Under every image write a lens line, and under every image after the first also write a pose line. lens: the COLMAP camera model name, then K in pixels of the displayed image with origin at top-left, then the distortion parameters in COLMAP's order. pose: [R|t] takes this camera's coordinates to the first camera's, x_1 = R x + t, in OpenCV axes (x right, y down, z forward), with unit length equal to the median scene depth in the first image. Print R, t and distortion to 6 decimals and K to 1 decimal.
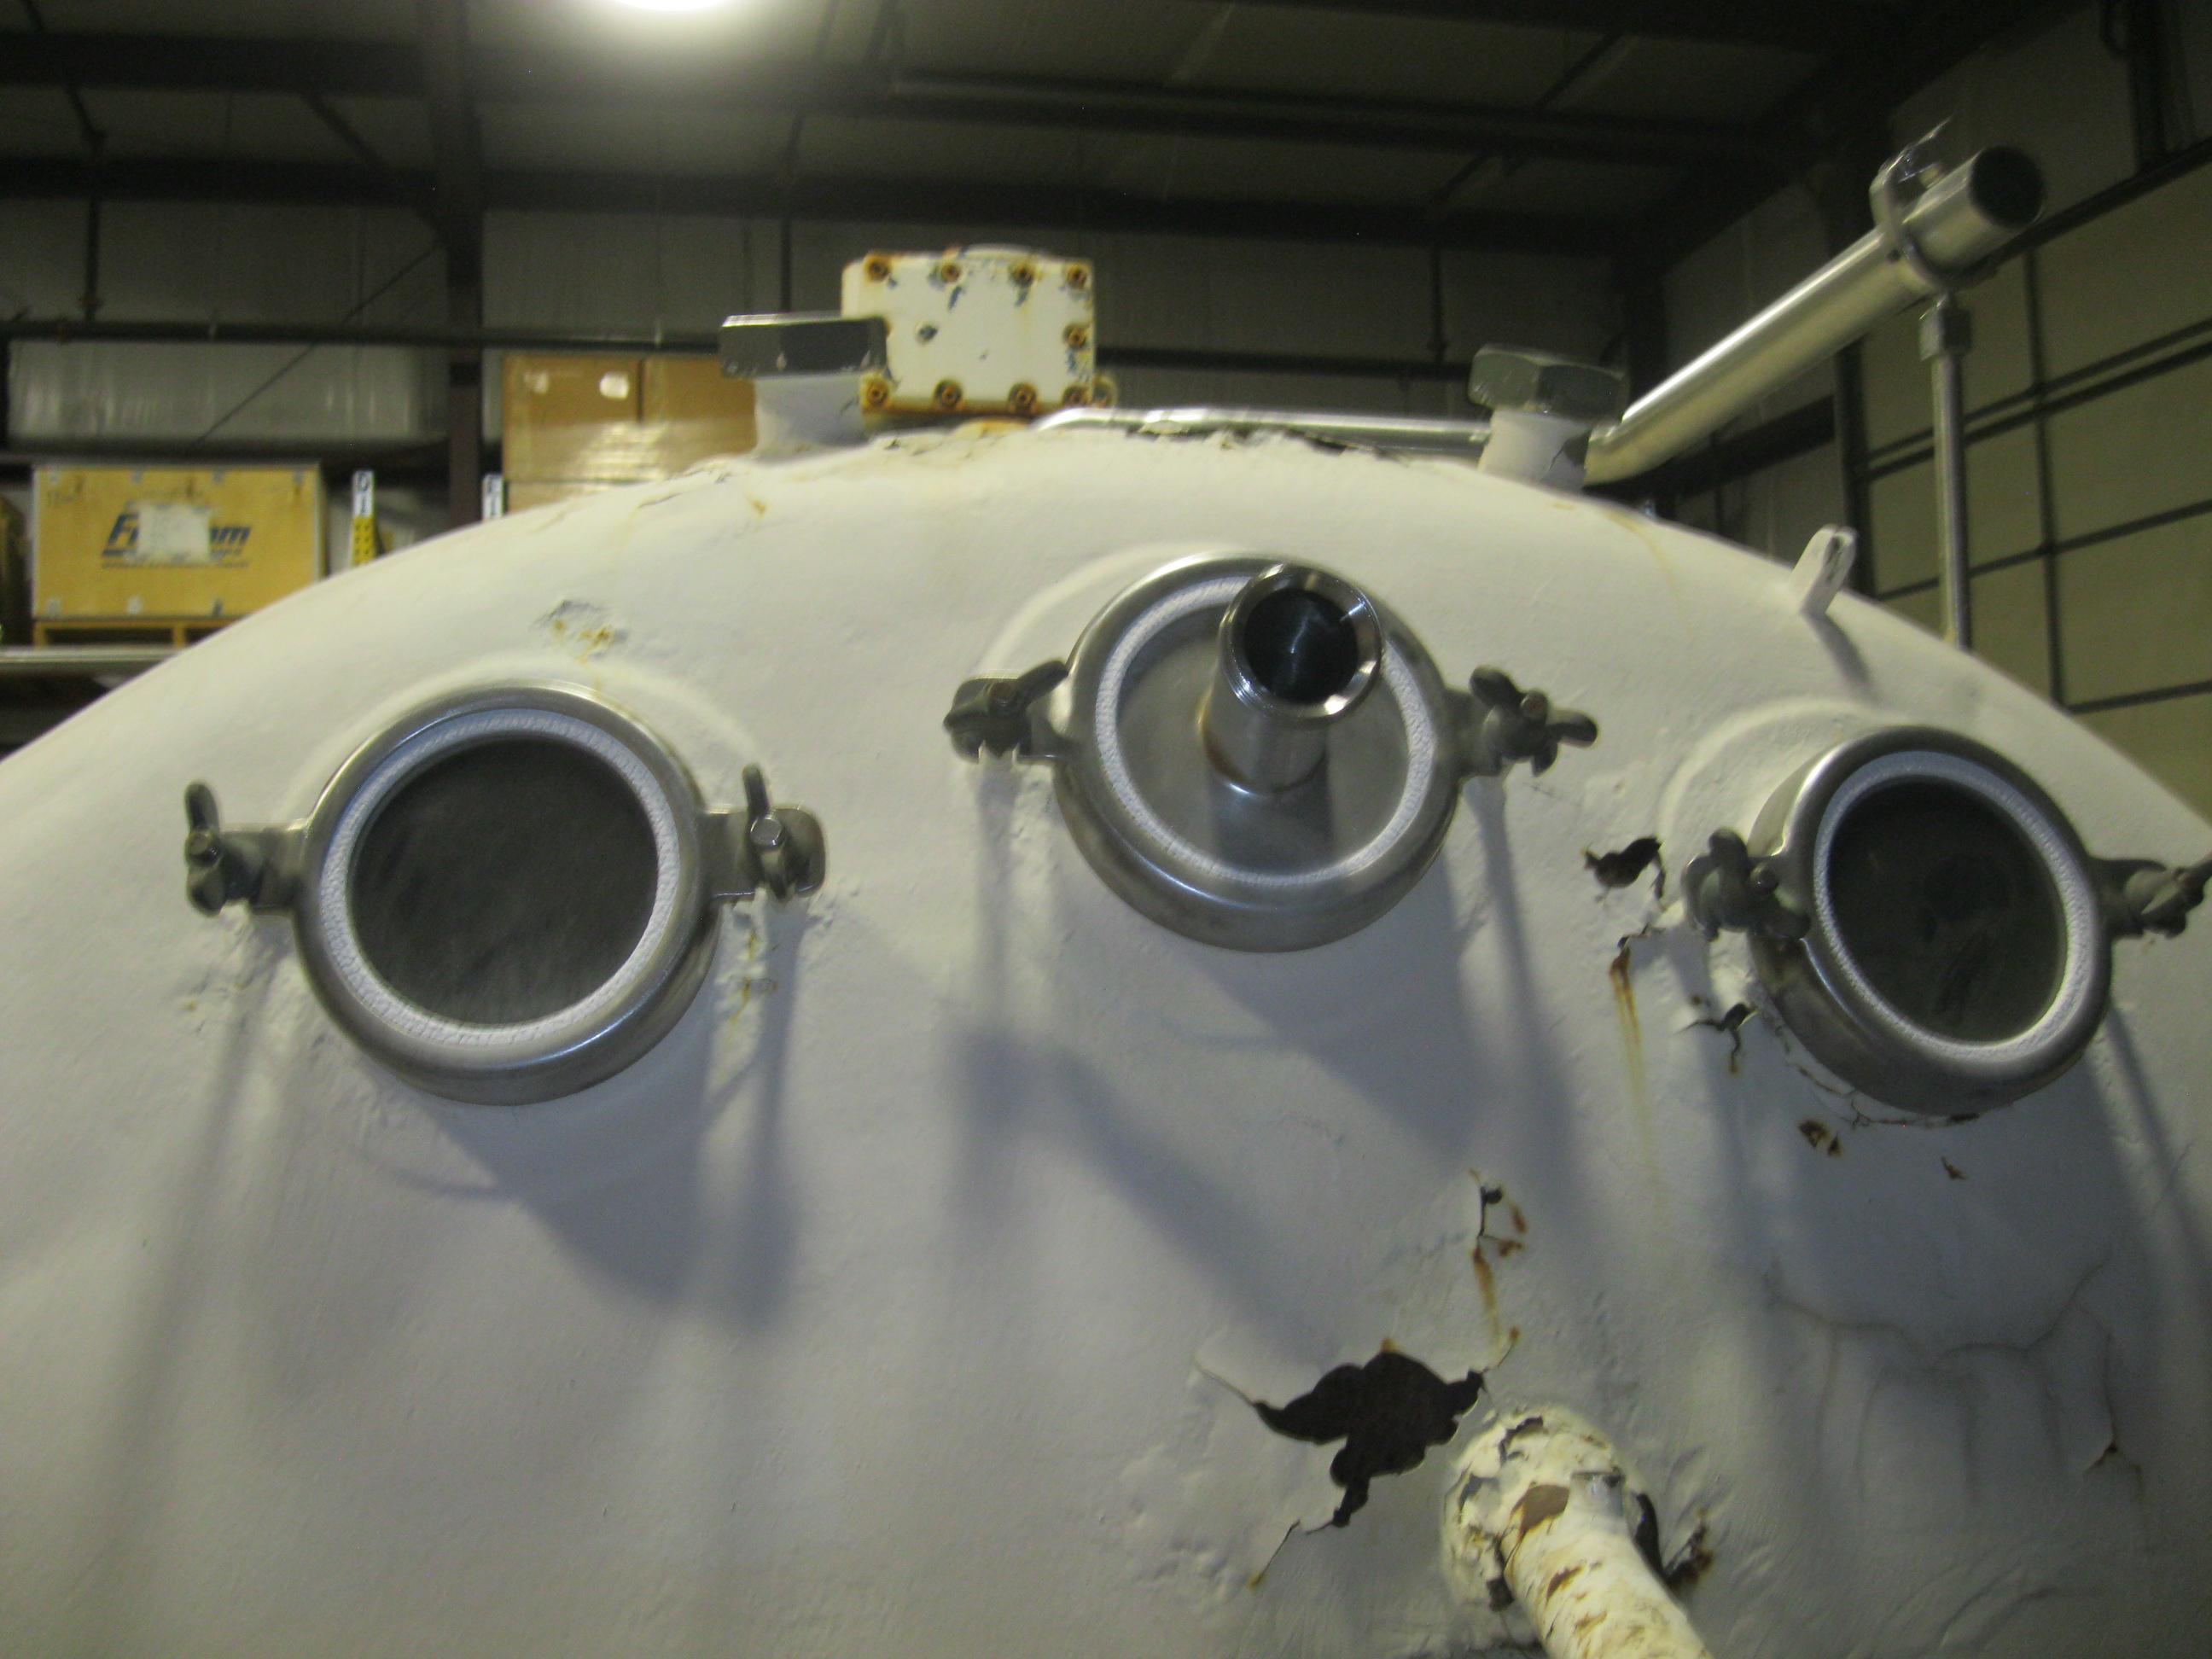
lens RADIAL K [[2263.0, 0, 1030.2], [0, 2263.0, 835.4], [0, 0, 1]] dist [-0.156882, 0.164368]
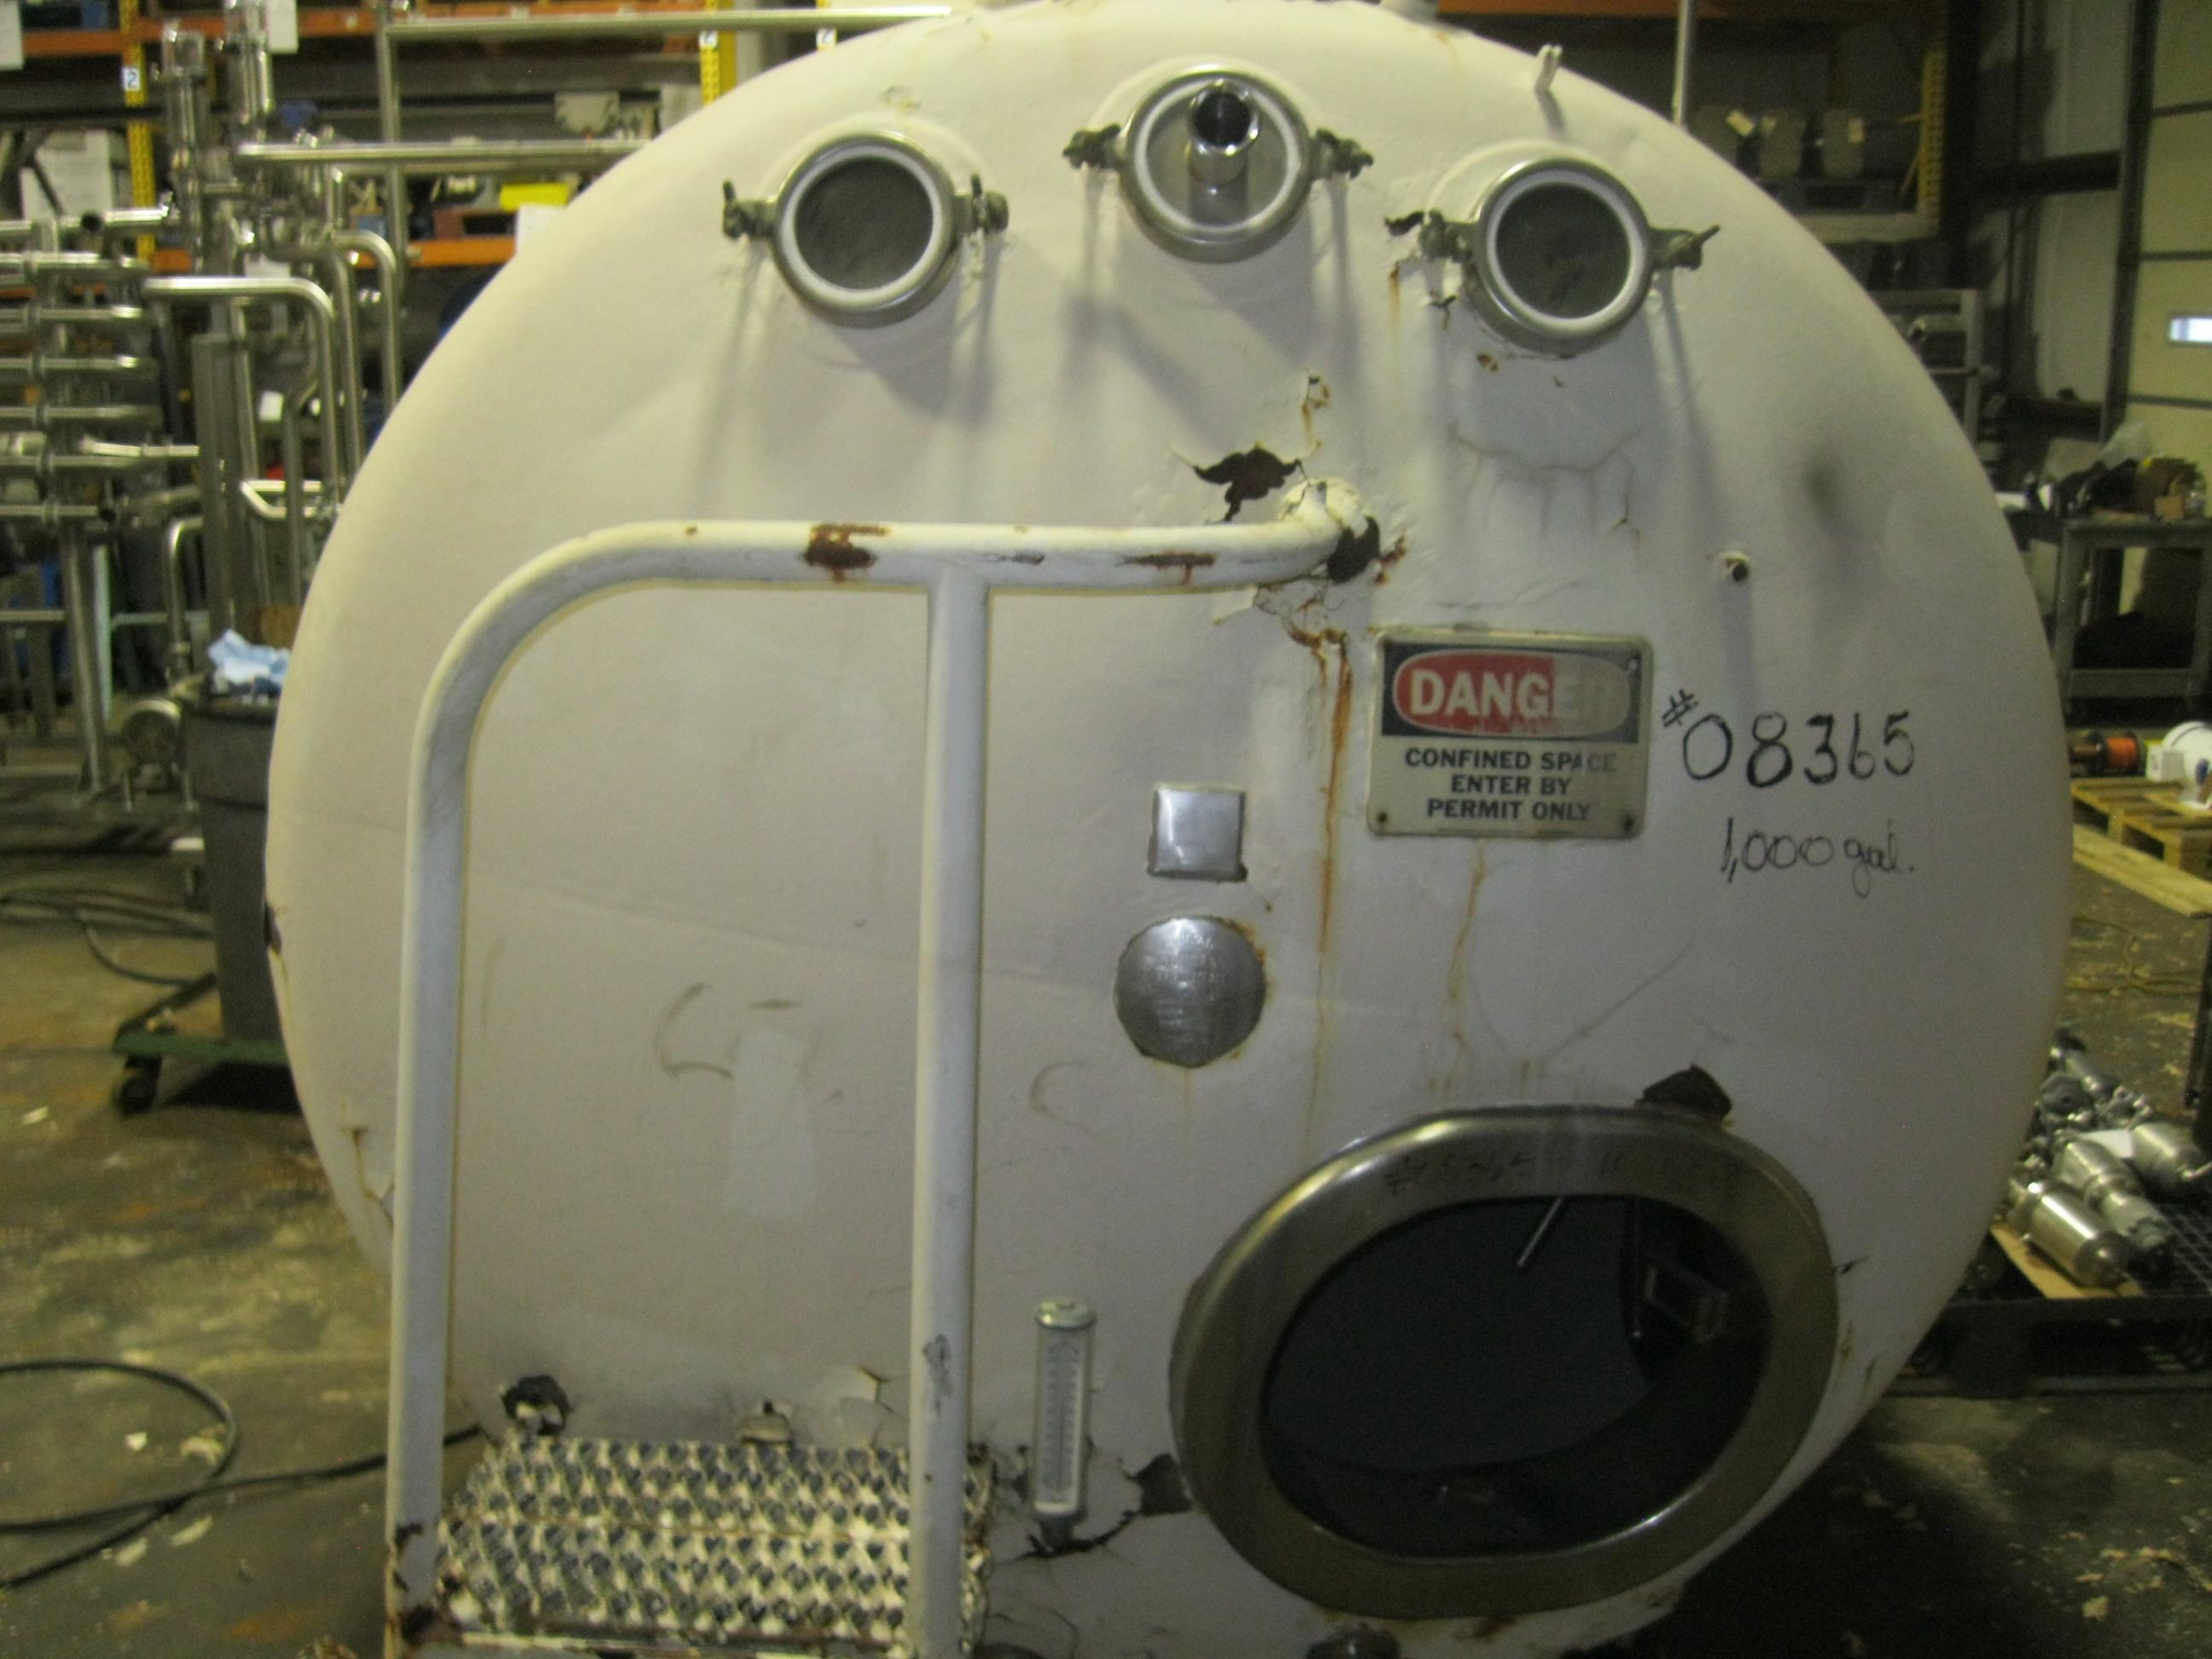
lens RADIAL K [[2263.0, 0, 1030.2], [0, 2263.0, 835.4], [0, 0, 1]] dist [-0.156882, 0.164368]
pose [[0.989184, 0.050197, -0.137826, 0.252412], [-0.008413, 0.957490, 0.288344, -0.039469], [0.146441, -0.284066, 0.947556, -1.193329]]
